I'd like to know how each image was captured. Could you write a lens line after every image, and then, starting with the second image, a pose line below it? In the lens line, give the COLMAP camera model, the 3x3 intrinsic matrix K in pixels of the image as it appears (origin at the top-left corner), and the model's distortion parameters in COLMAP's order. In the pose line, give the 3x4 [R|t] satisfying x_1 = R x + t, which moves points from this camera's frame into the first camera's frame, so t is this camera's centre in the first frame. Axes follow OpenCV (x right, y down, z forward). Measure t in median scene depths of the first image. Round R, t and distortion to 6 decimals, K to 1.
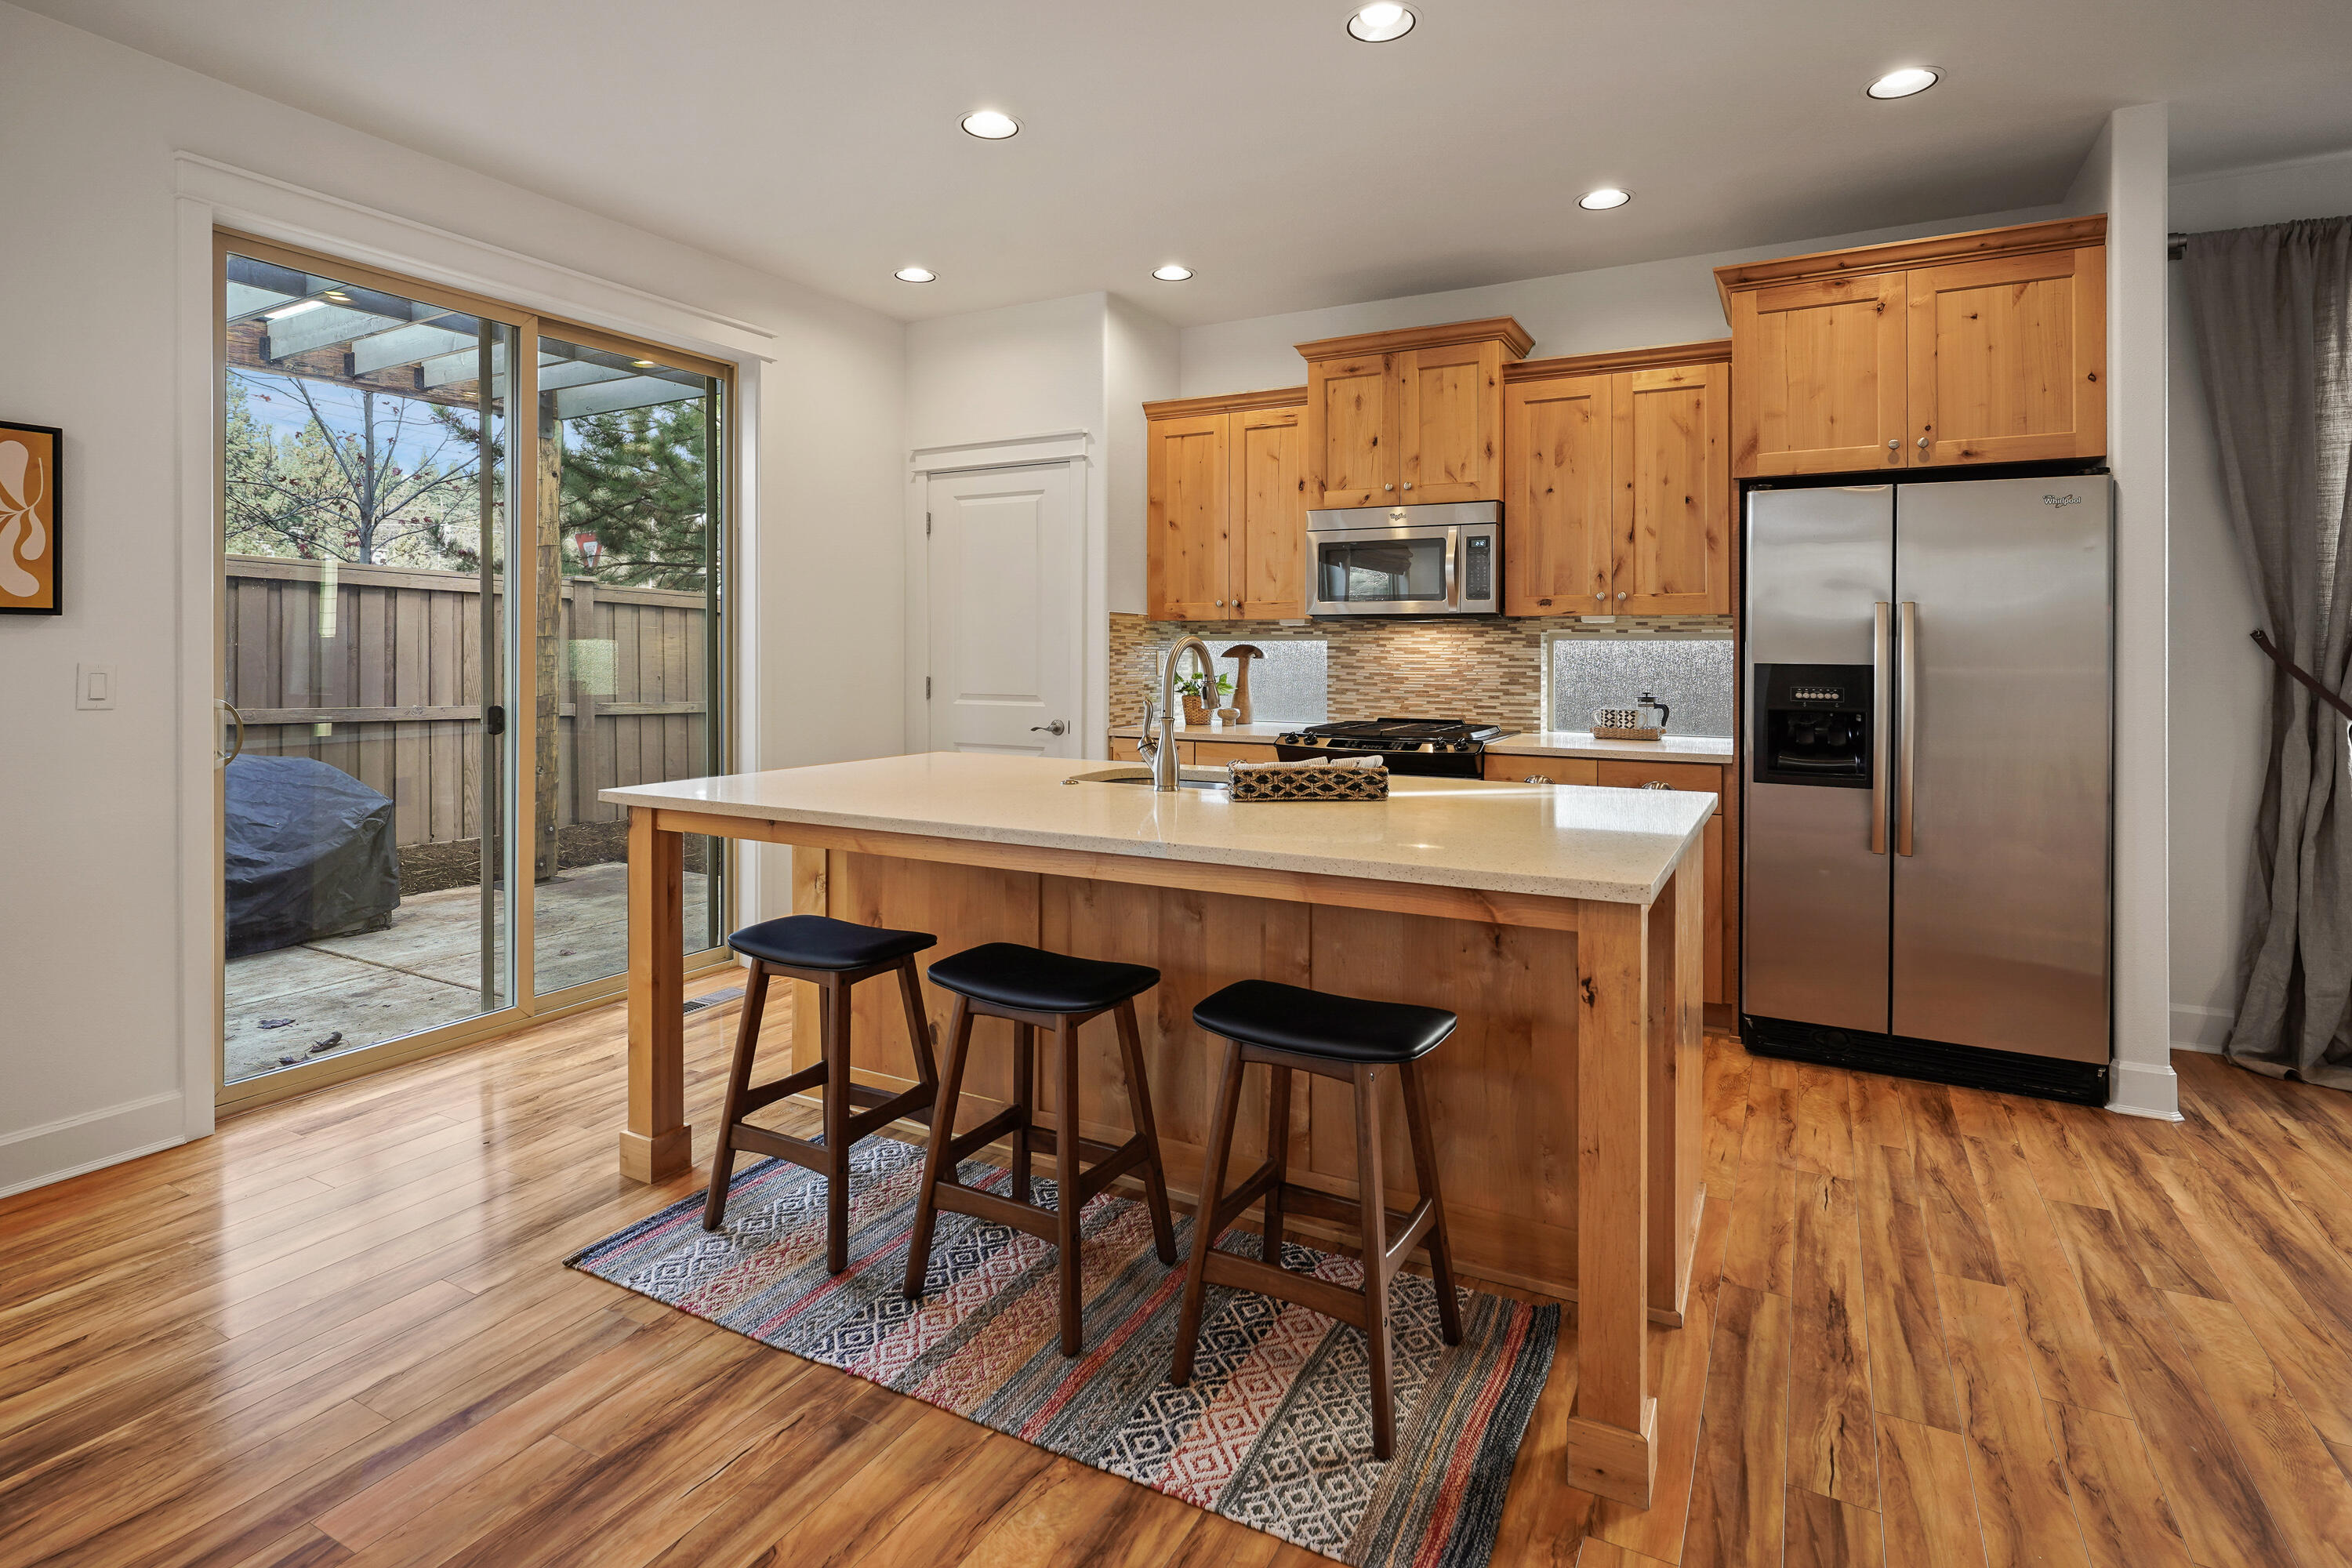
lens RADIAL K [[1142.6, 0, 1191.2], [0, 1142.6, 651.4], [0, 0, 1]] dist [-0.006314, 0.004099]
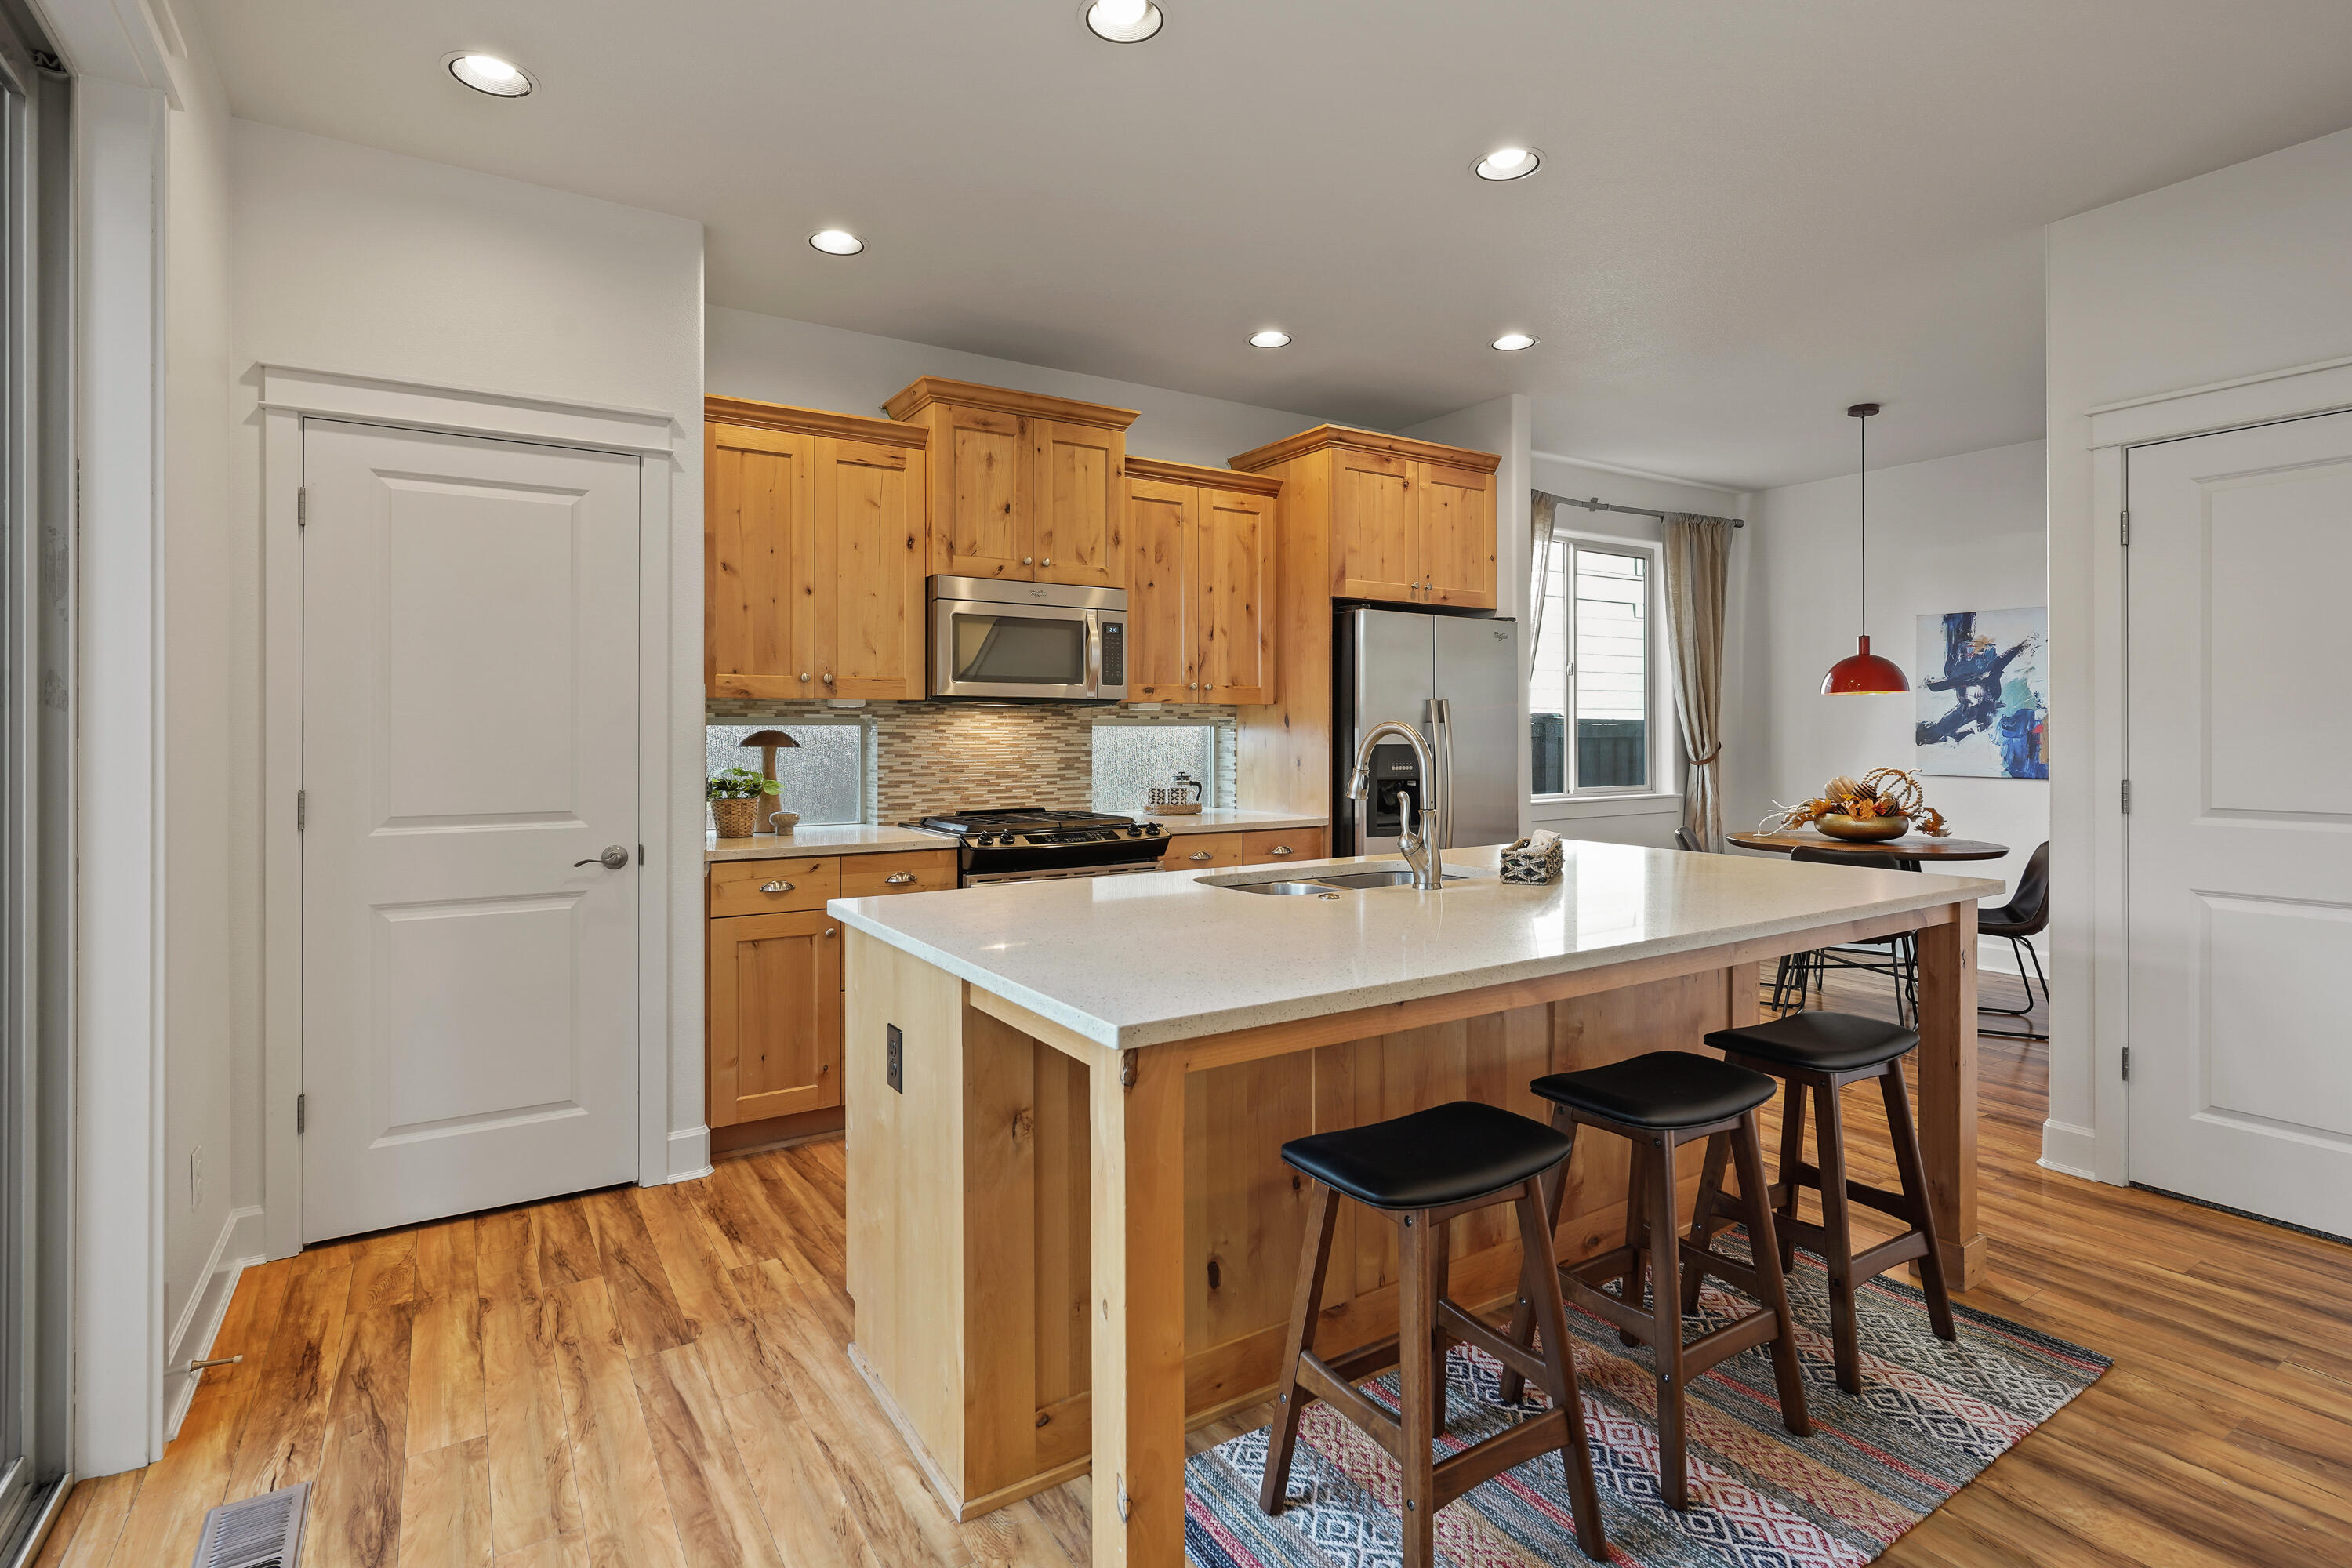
lens RADIAL K [[1142.6, 0, 1153.6], [0, 1142.6, 722.2], [0, 0, 1]] dist [-0.006314, 0.004099]
pose [[0.504609, 0.003603, 0.863340, -0.568774], [0.005336, 0.999959, -0.007292, -0.005209], [-0.863331, 0.008286, 0.504570, 0.439053]]
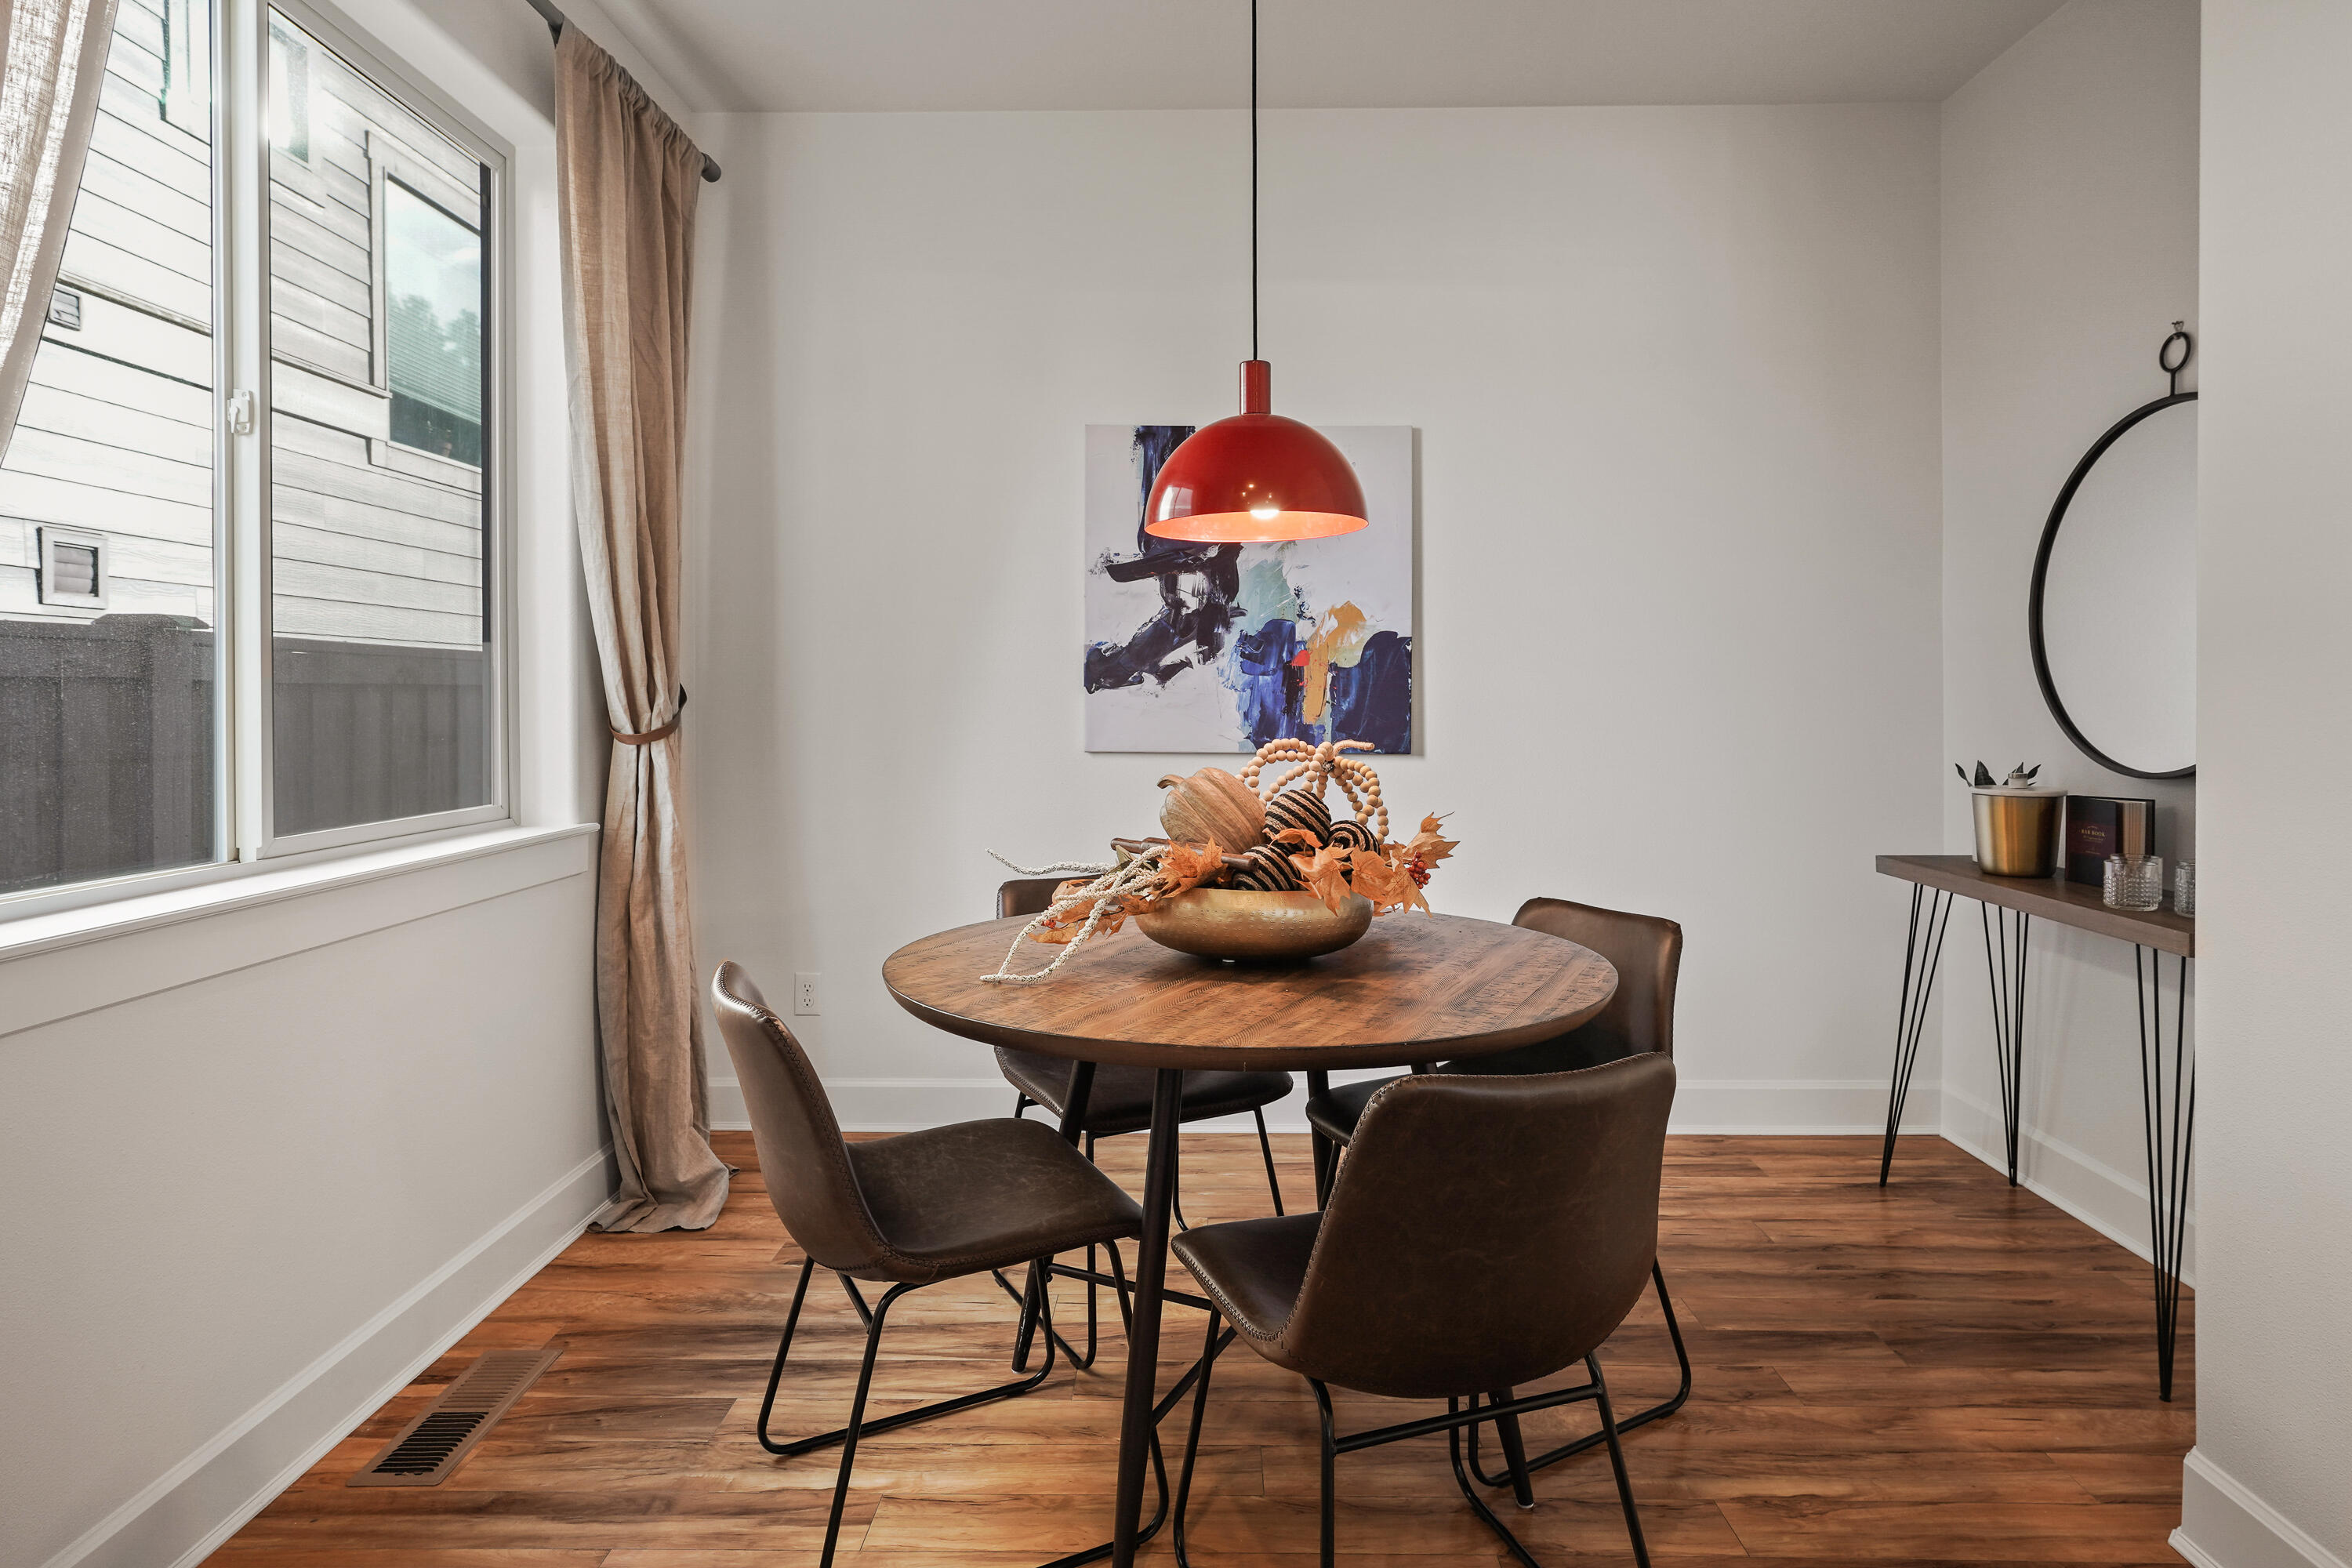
lens RADIAL K [[1262.0, 0, 1209.9], [0, 1262.0, 707.5], [0, 0, 1]] dist [-0.003595, -0.000679]
pose [[-0.465461, -0.007461, 0.885037, 0.404119], [0.003432, 0.999942, 0.010235, 0.019640], [-0.885062, 0.007802, -0.465408, 0.619898]]
